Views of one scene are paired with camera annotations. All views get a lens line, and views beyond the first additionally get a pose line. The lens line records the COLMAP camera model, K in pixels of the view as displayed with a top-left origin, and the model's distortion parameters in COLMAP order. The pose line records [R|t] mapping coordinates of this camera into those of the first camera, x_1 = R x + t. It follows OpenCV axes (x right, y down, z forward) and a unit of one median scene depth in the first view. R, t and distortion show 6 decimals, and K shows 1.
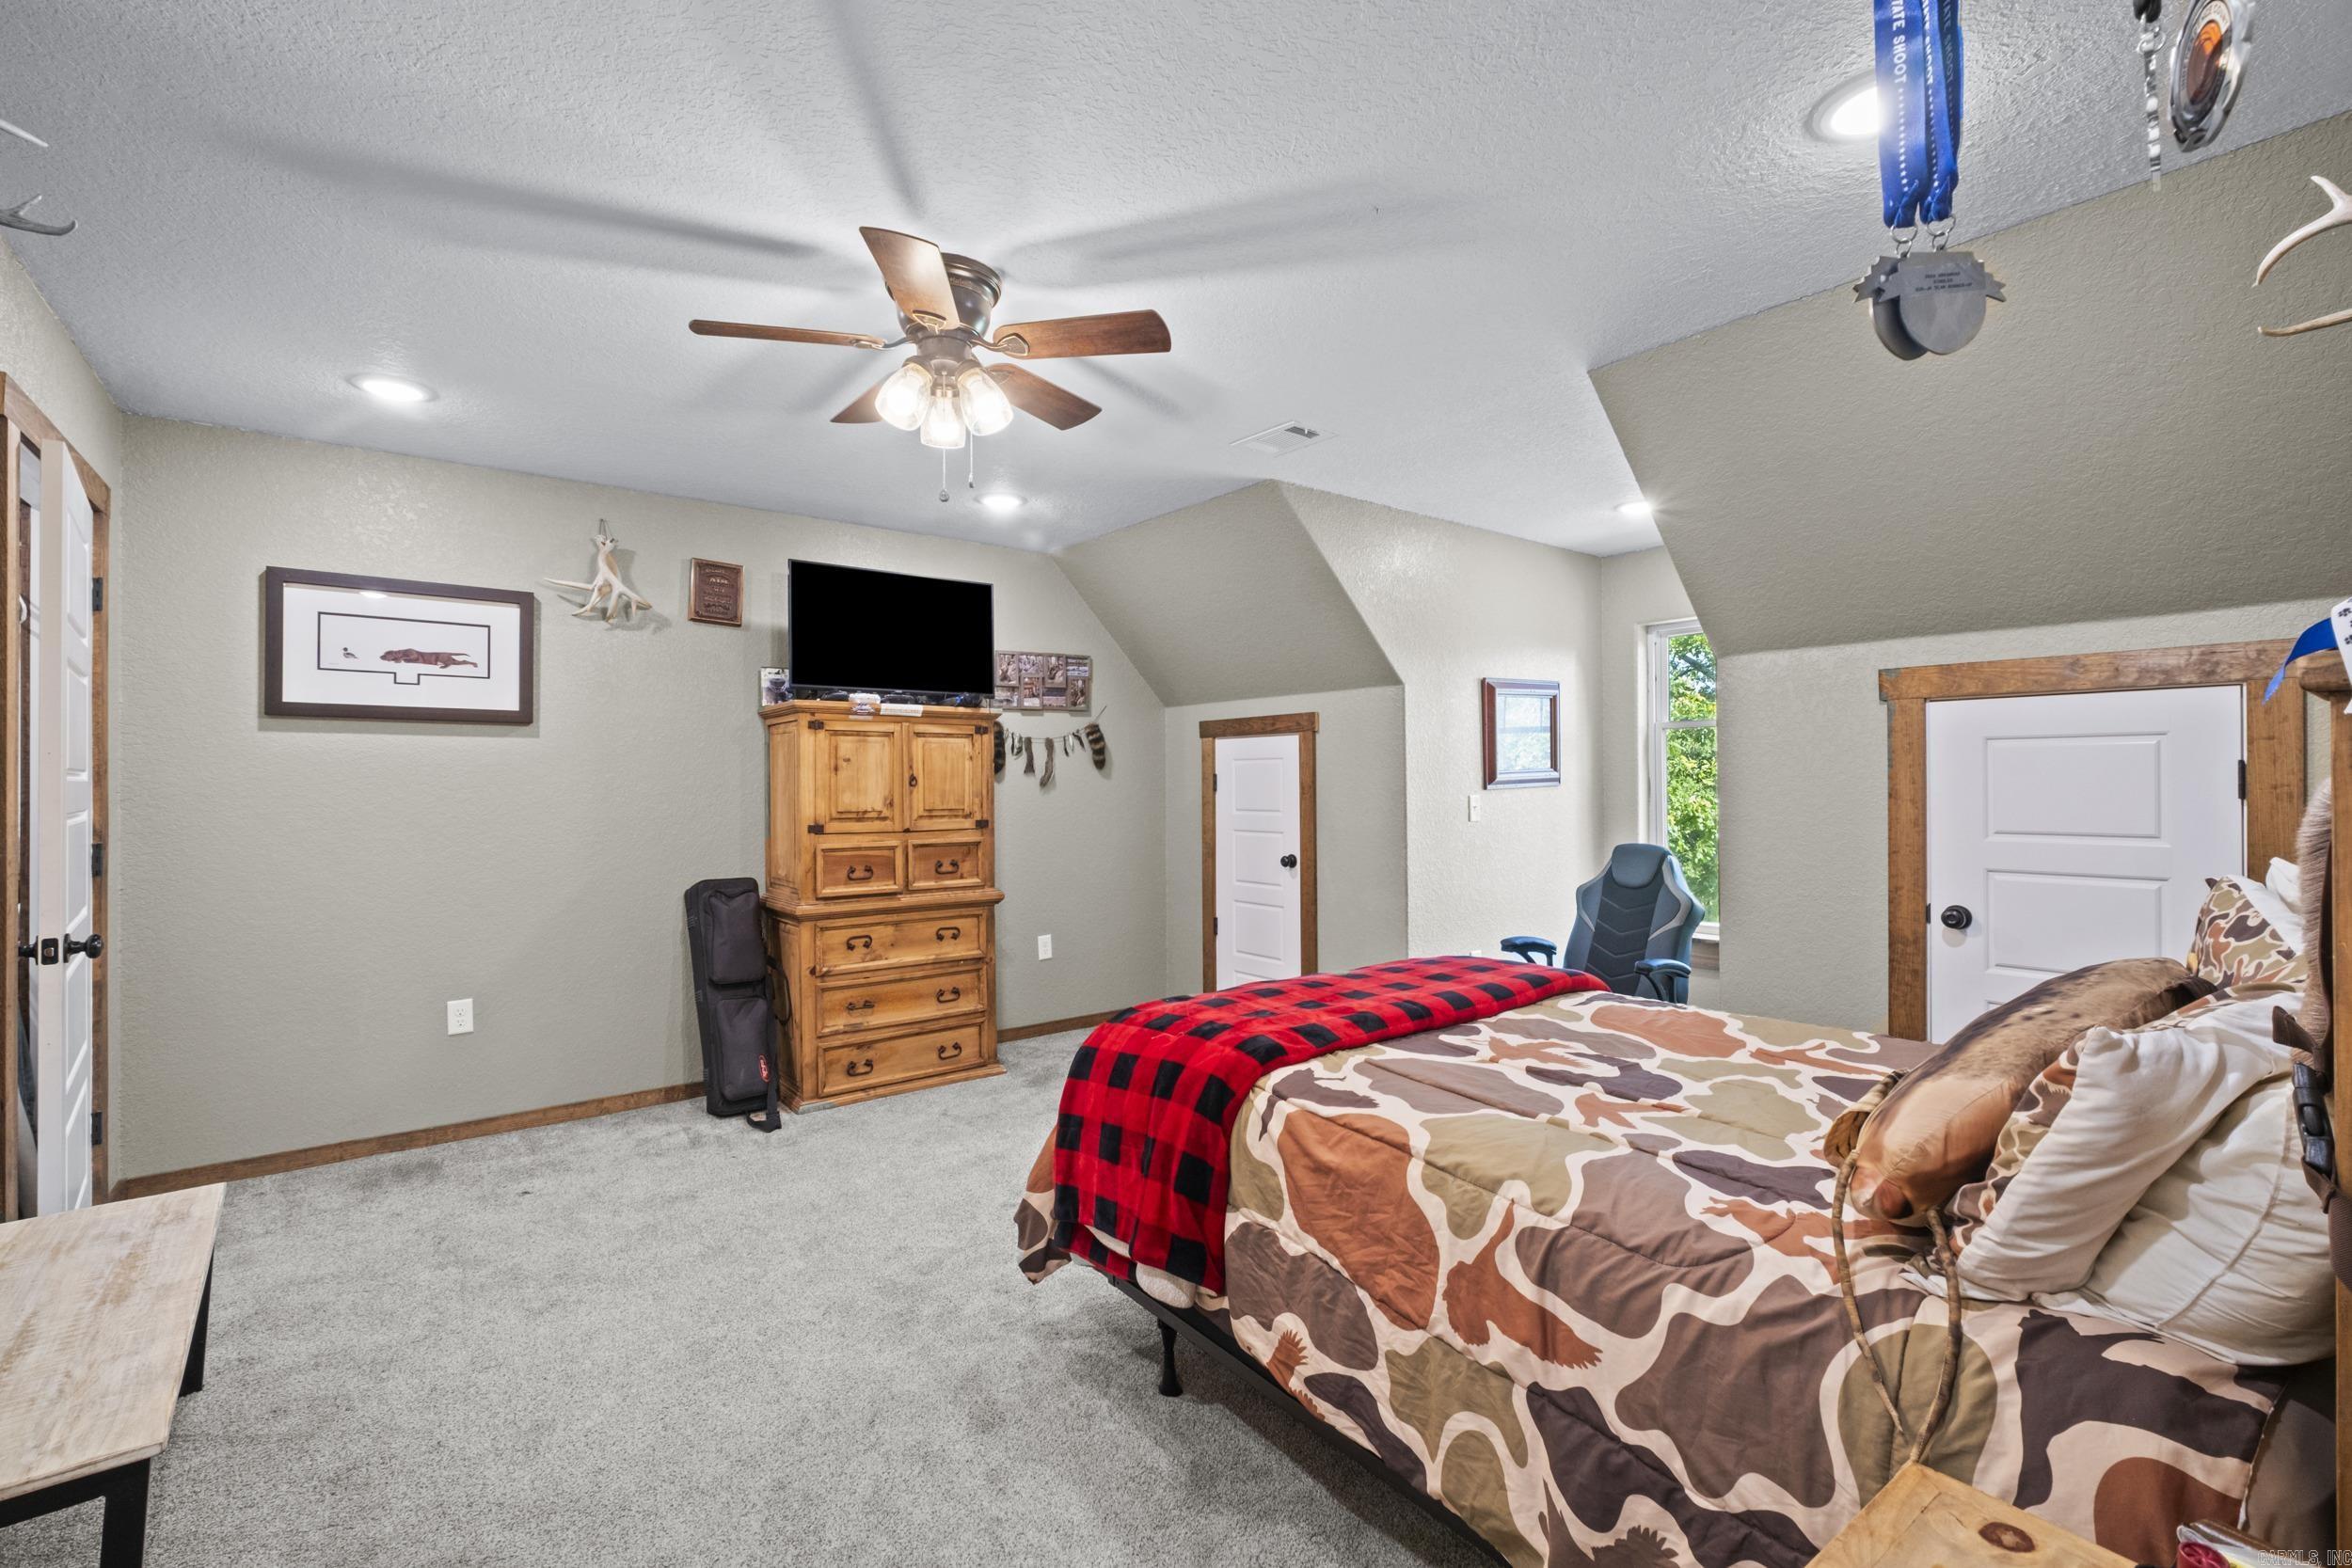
lens RADIAL K [[1016.9, 0, 1175.0], [0, 1016.9, 782.3], [0, 0, 1]] dist [-0.007899, 0.000548]
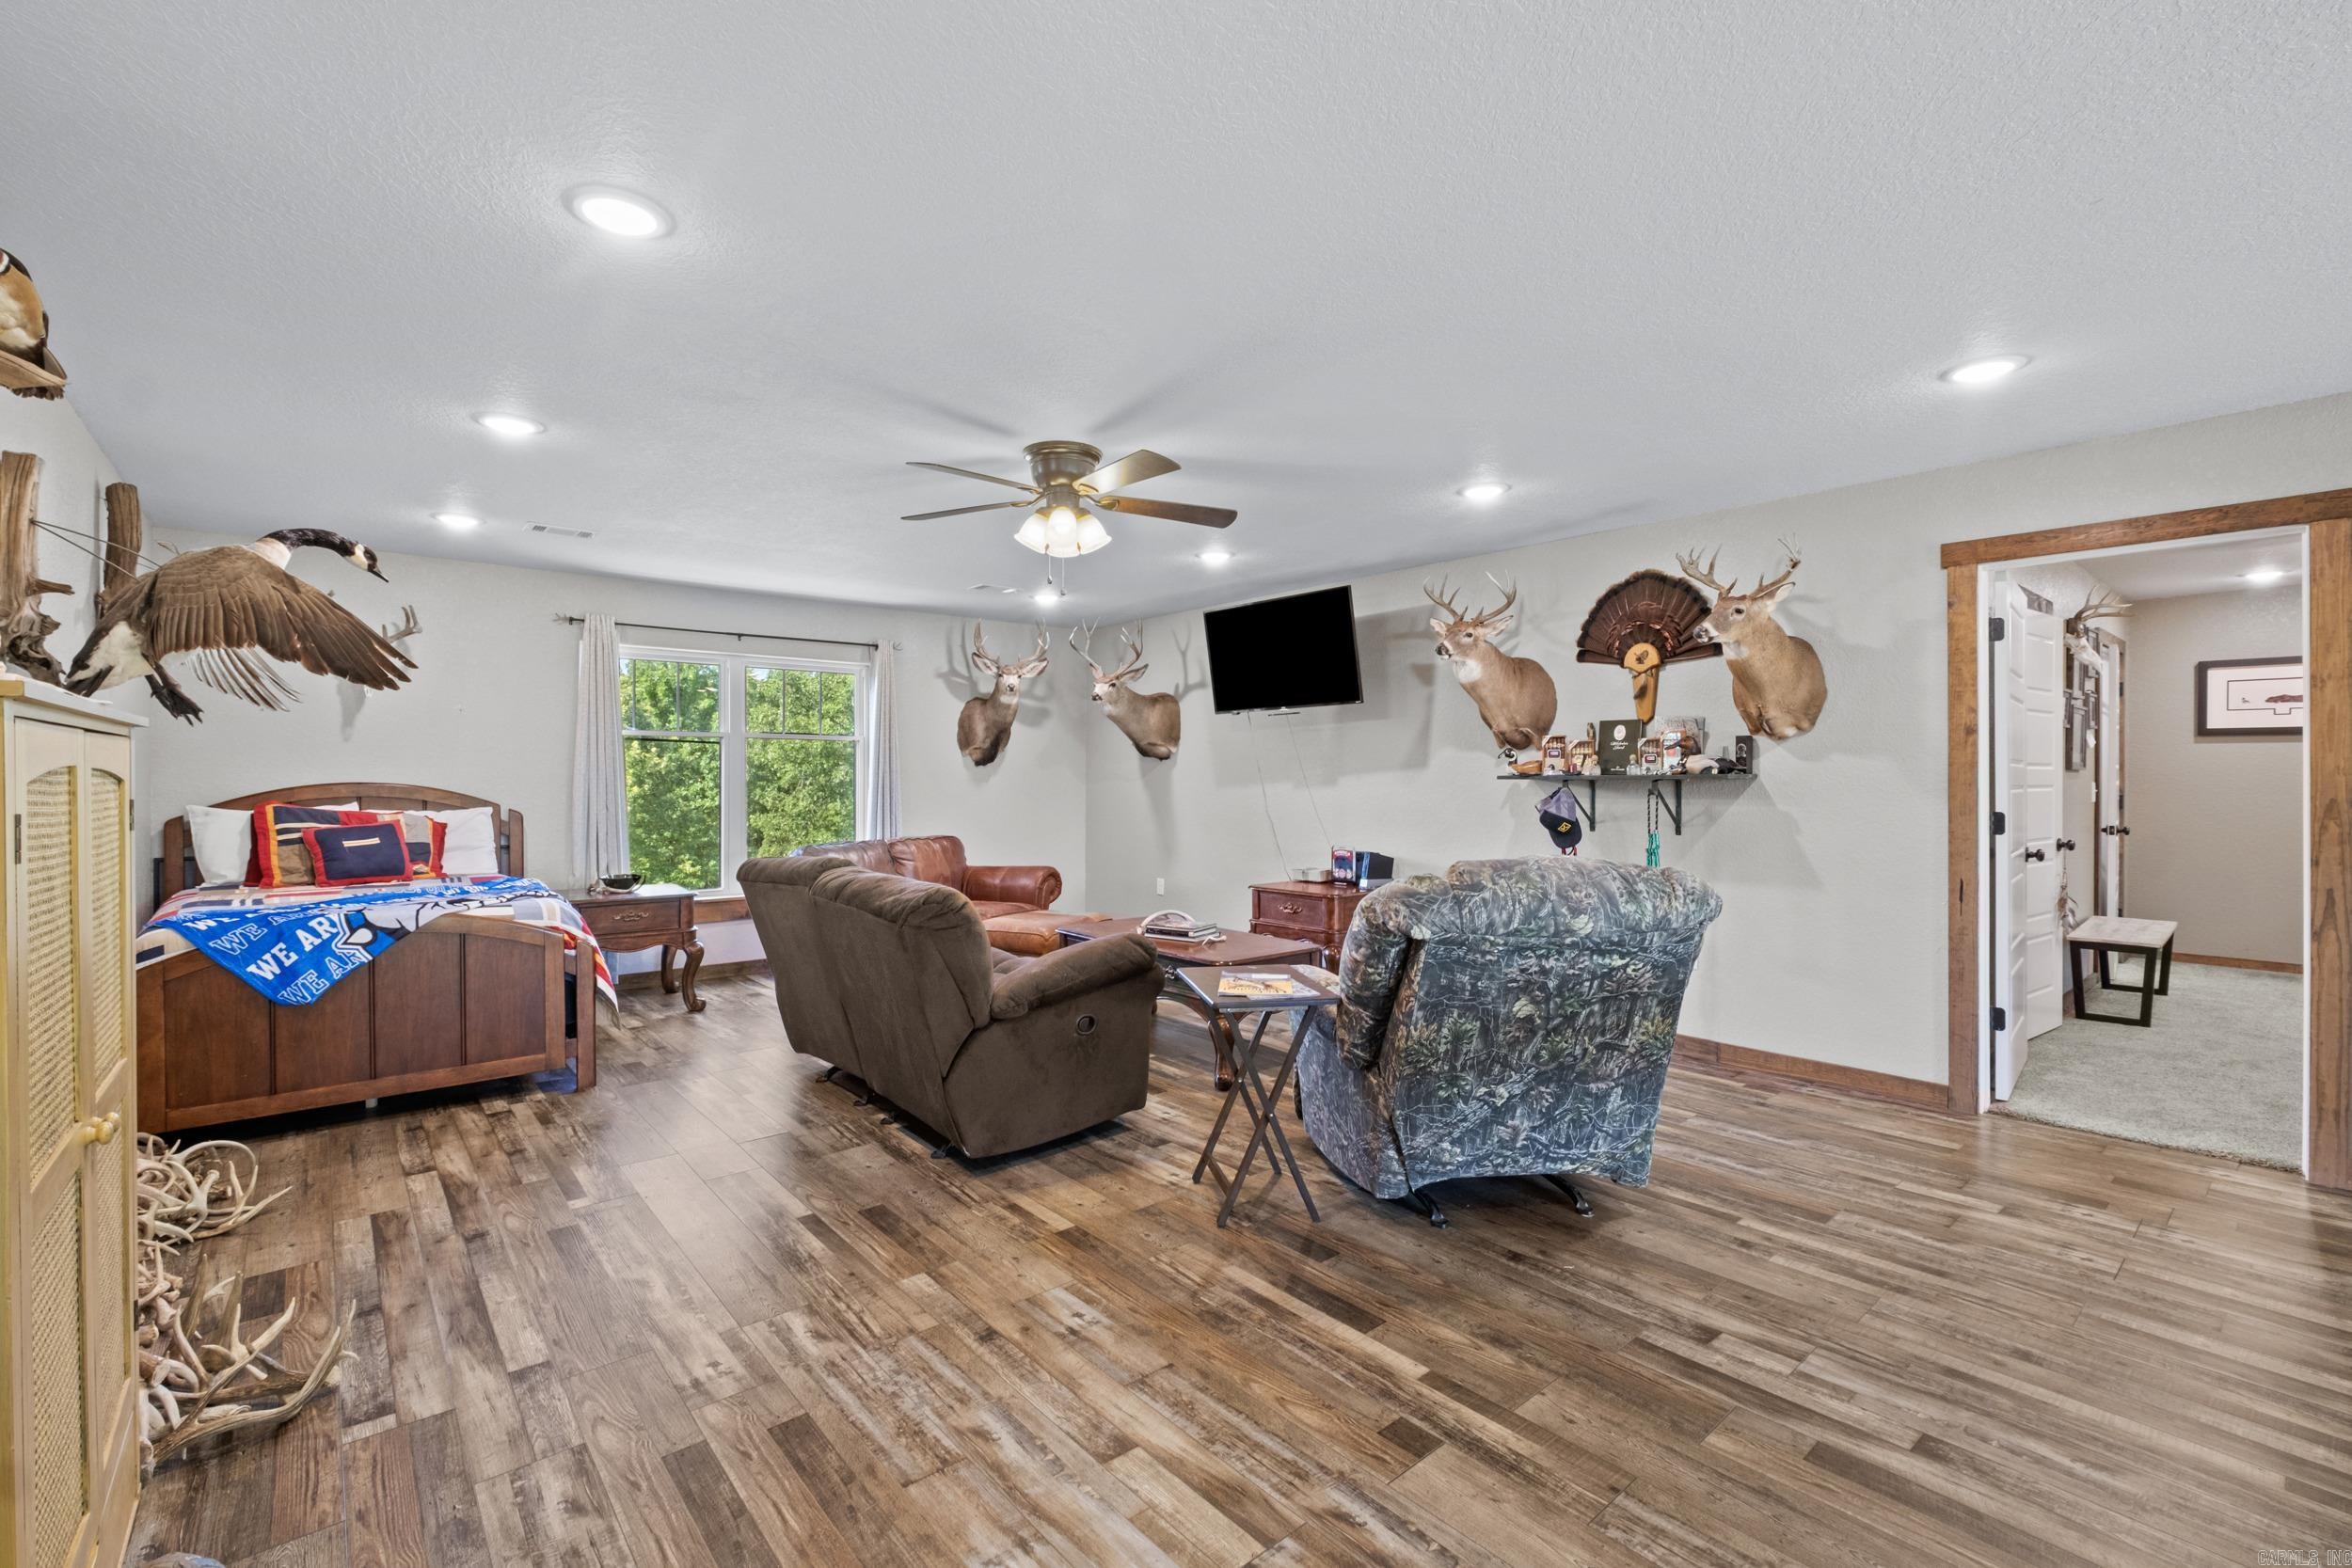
lens RADIAL K [[1016.9, 0, 1174.7], [0, 1016.9, 777.4], [0, 0, 1]] dist [-0.007899, 0.000548]
pose [[0.018603, 0.012839, -0.999745, 1.054051], [0.001022, 0.999917, 0.012860, -0.012795], [0.999826, -0.001261, 0.018588, -1.053854]]
